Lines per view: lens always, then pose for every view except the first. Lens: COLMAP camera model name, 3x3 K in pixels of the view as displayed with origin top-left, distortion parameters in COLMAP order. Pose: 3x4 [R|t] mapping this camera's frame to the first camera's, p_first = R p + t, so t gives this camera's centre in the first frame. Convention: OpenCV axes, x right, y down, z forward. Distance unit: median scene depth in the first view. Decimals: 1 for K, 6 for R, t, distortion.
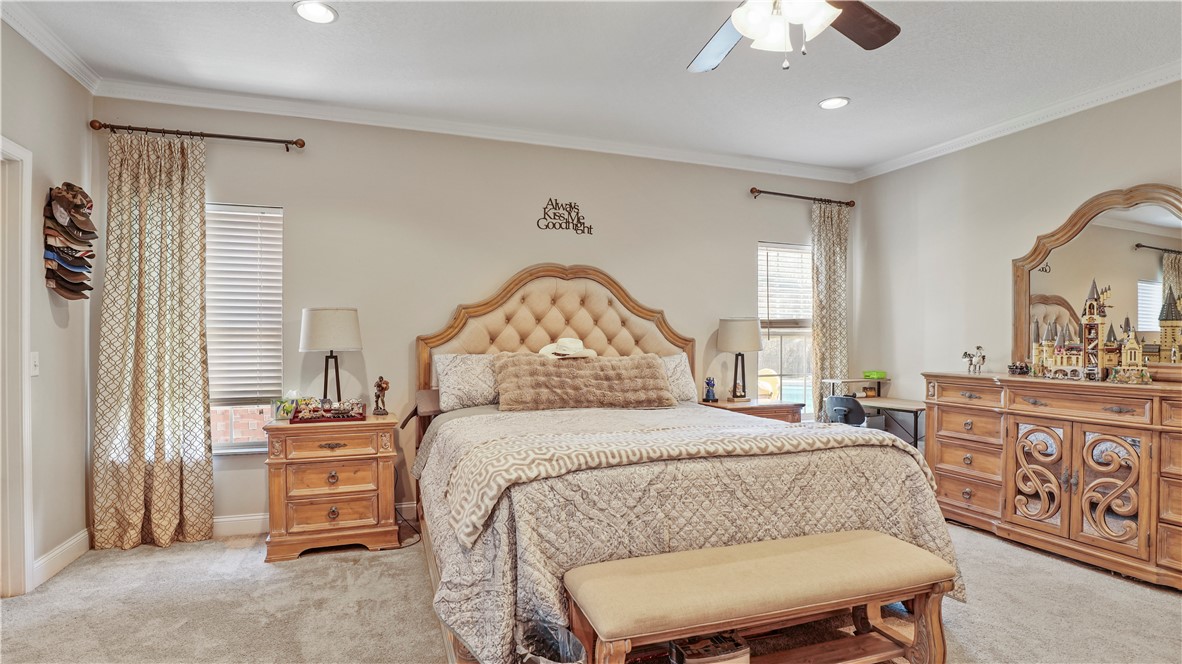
lens RADIAL K [[592.3, 0, 590.7], [0, 592.3, 340.1], [0, 0, 1]] dist [-0.045369, 0.002743]
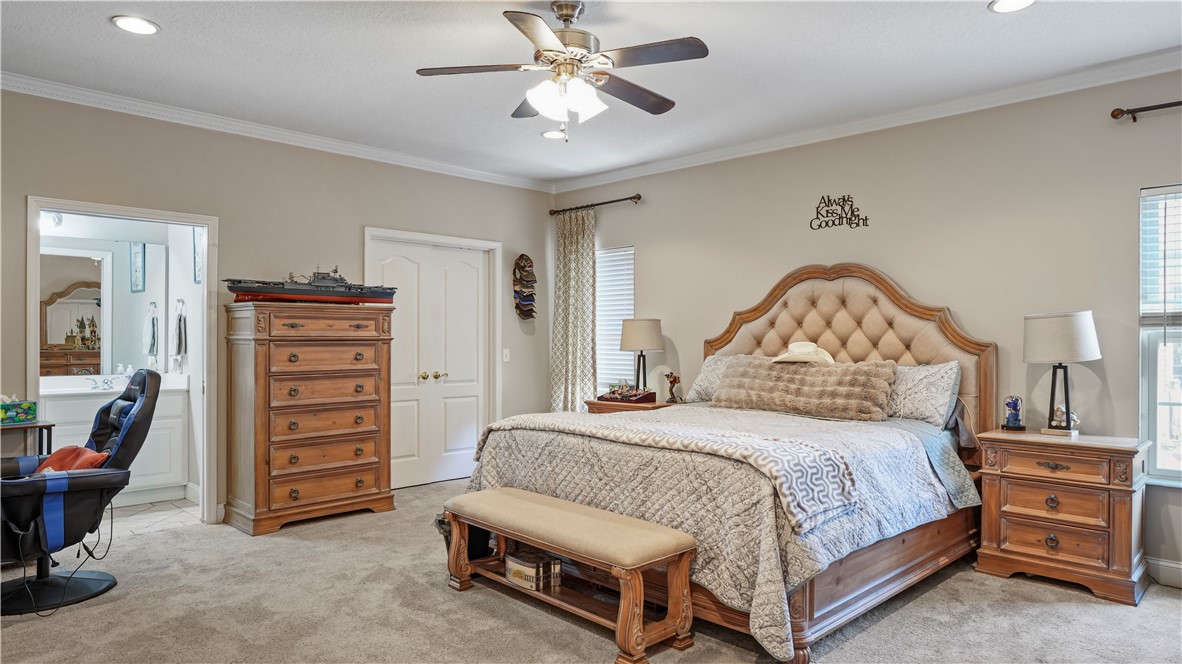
lens RADIAL K [[722.7, 0, 591.7], [0, 722.7, 330.3], [0, 0, 1]] dist [-0.010638, -0.000306]
pose [[0.423139, -0.008932, -0.906021, 0.887158], [0.001456, 0.999957, -0.009177, -0.012352], [0.906064, 0.002564, 0.423133, 0.174158]]
